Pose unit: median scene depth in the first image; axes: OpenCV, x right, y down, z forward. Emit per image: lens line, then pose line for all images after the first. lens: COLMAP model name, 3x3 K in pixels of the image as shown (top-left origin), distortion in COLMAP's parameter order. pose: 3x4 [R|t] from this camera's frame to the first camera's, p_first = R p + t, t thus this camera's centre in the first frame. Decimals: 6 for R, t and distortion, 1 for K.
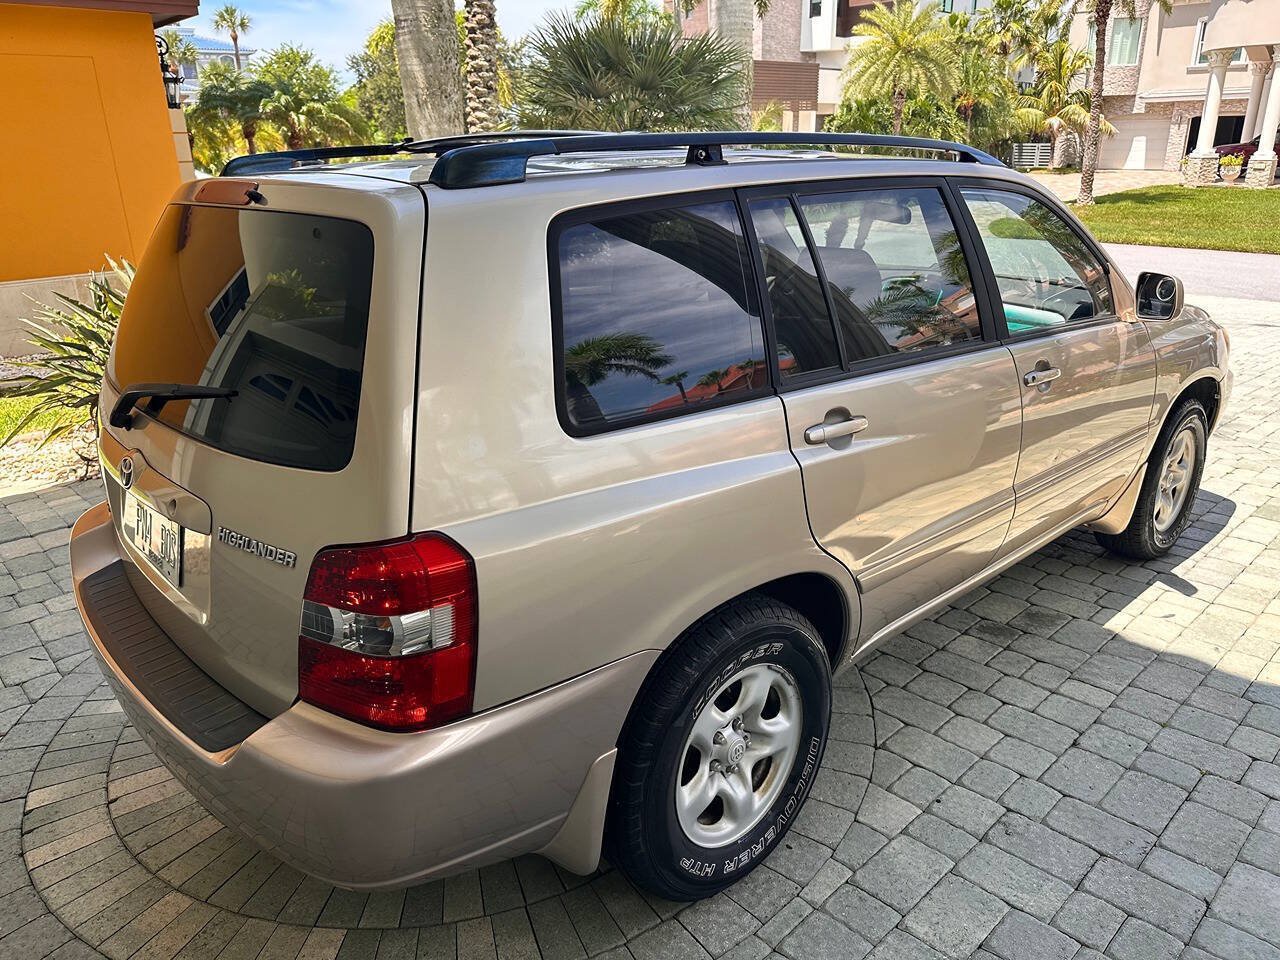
lens RADIAL K [[902.5, 0, 642.5], [0, 902.5, 487.6], [0, 0, 1]] dist [0.002255, -0.009260]
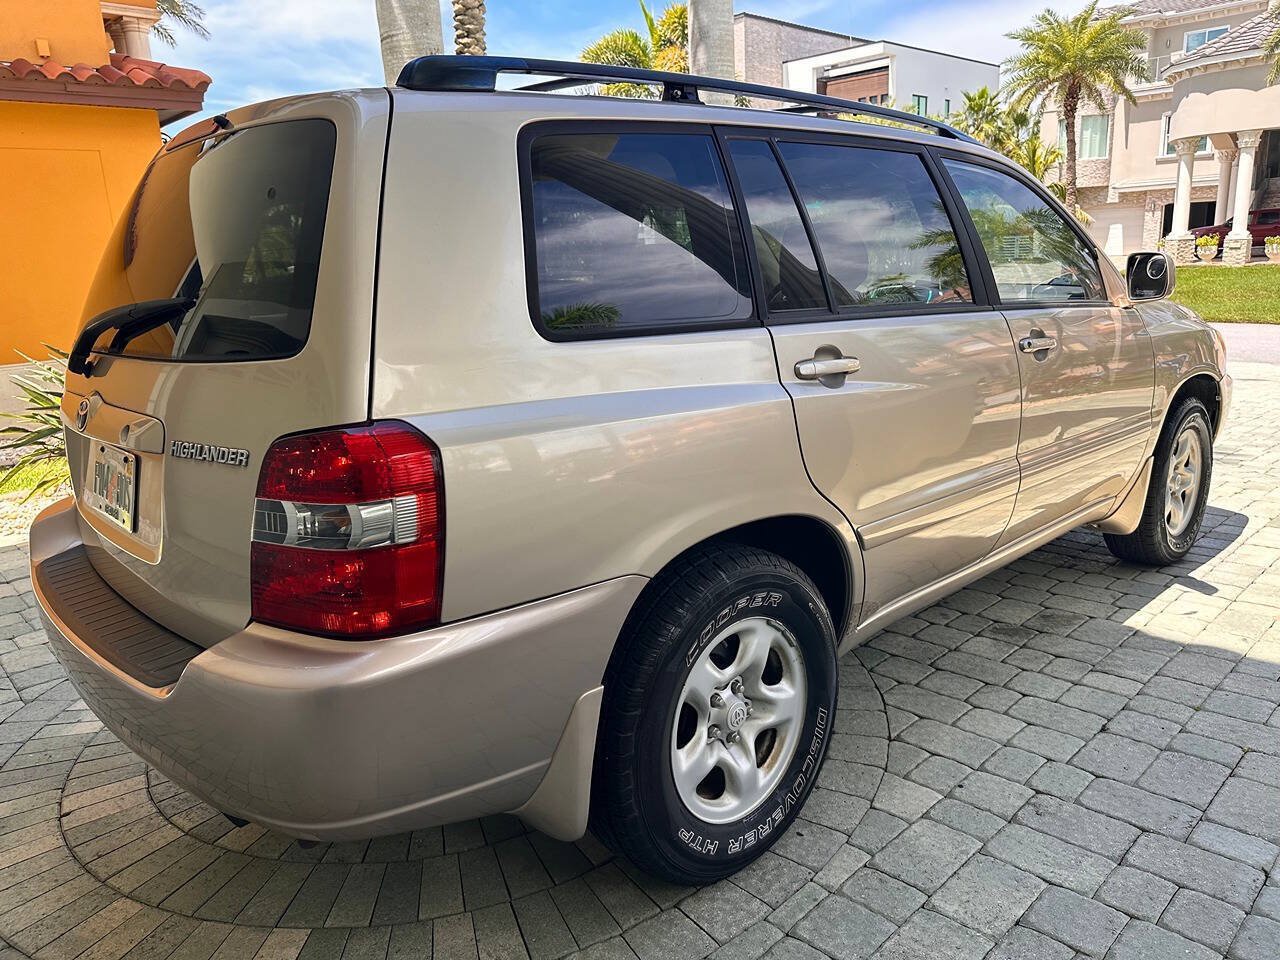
lens RADIAL K [[905.8, 0, 640.0], [0, 905.8, 480.0], [0, 0, 1]] dist [-0.003326, -0.003184]
pose [[0.999609, -0.027922, -0.001720, 0.012446], [0.027552, 0.993285, -0.112363, 0.140397], [0.004846, 0.112271, 0.993666, 0.050669]]
